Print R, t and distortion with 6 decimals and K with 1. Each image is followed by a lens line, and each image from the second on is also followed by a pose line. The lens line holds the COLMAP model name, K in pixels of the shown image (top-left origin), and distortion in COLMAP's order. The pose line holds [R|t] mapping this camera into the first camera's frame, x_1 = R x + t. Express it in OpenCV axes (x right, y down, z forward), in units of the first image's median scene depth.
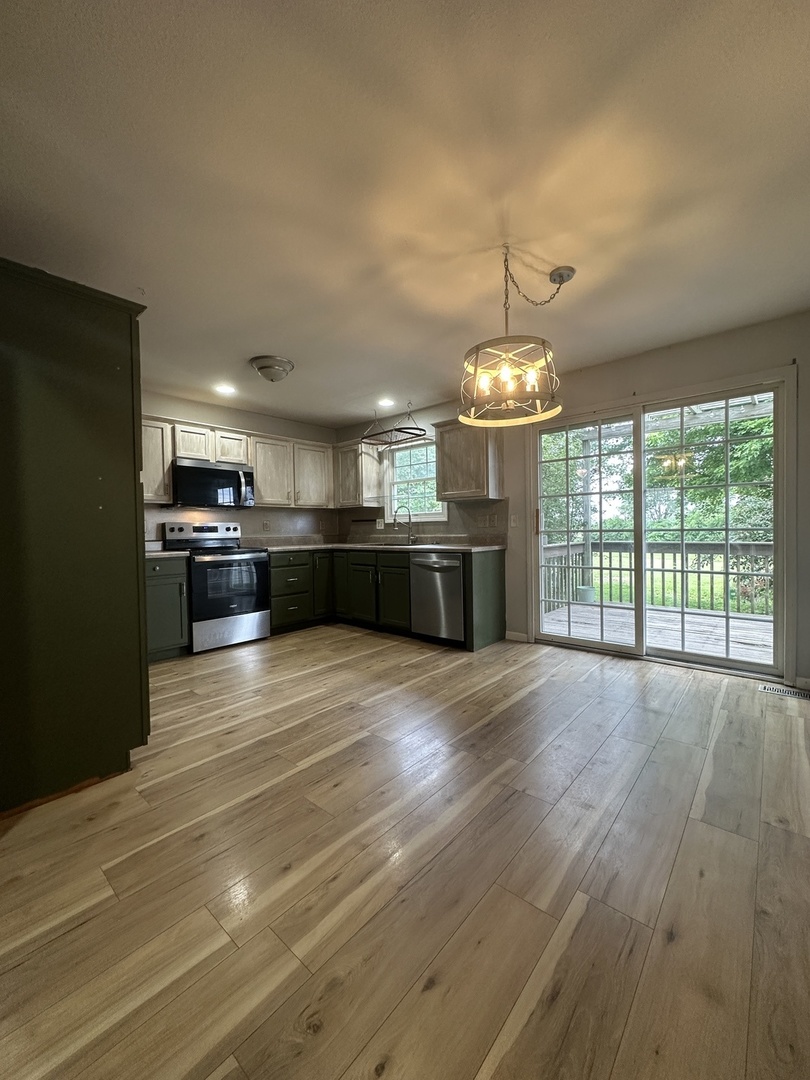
lens RADIAL K [[429.2, 0, 406.4], [0, 429.2, 537.0], [0, 0, 1]] dist [0.000538, 0.000164]
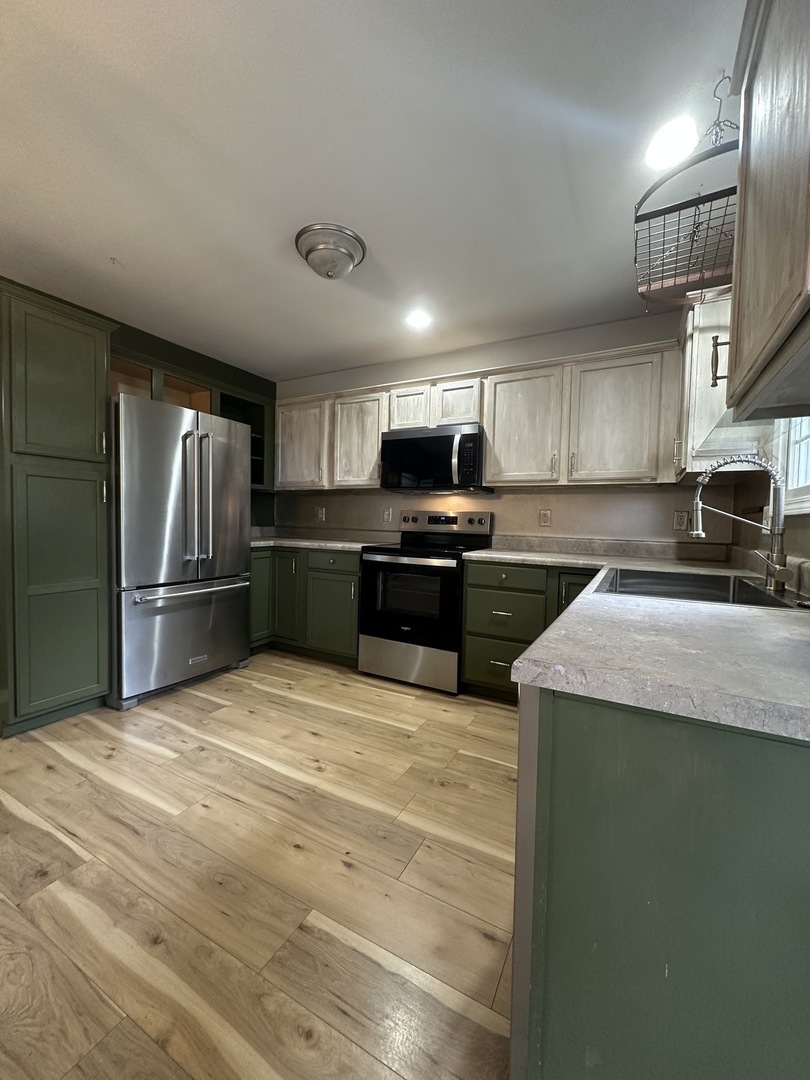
lens RADIAL K [[429.2, 0, 402.9], [0, 429.2, 538.7], [0, 0, 1]] dist [-0.002504, -0.000418]
pose [[0.218779, 0.063712, -0.973692, 0.248697], [-0.048150, 0.997355, 0.054441, -0.023024], [0.974586, 0.034973, 0.221268, 0.751408]]
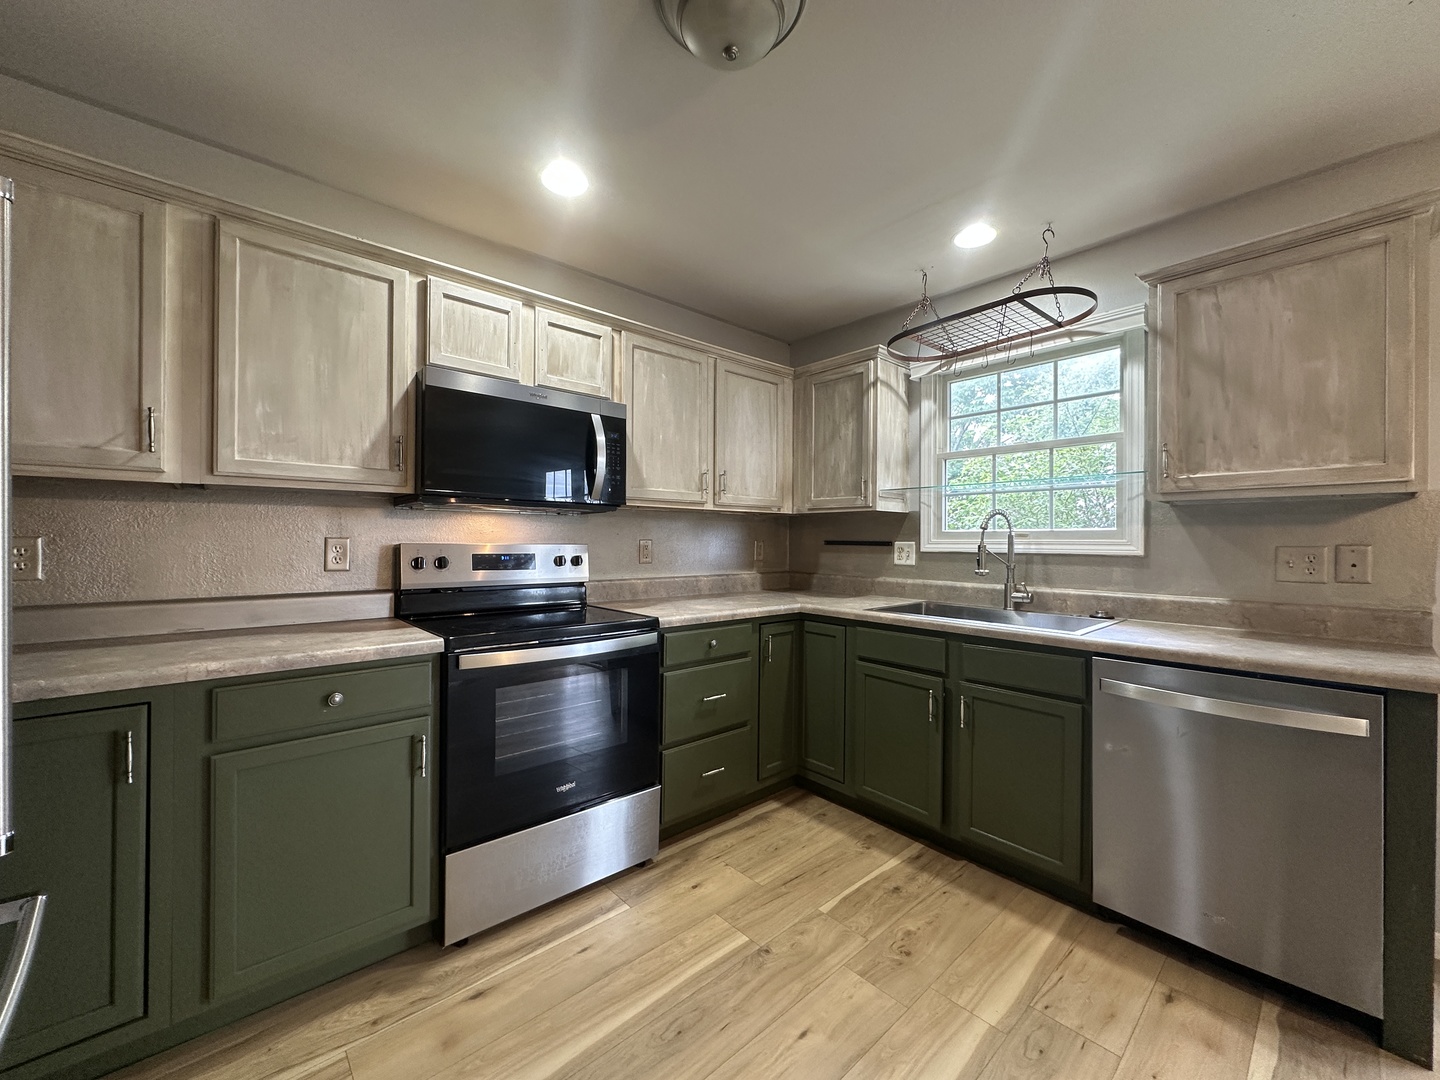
lens RADIAL K [[572.2, 0, 721.2], [0, 572.2, 537.6], [0, 0, 1]] dist [-0.002504, -0.000418]
pose [[0.992089, 0.024105, -0.123199, -0.202246], [-0.026843, 0.999427, -0.020618, -0.033870], [0.122632, 0.023762, 0.992168, 0.492006]]
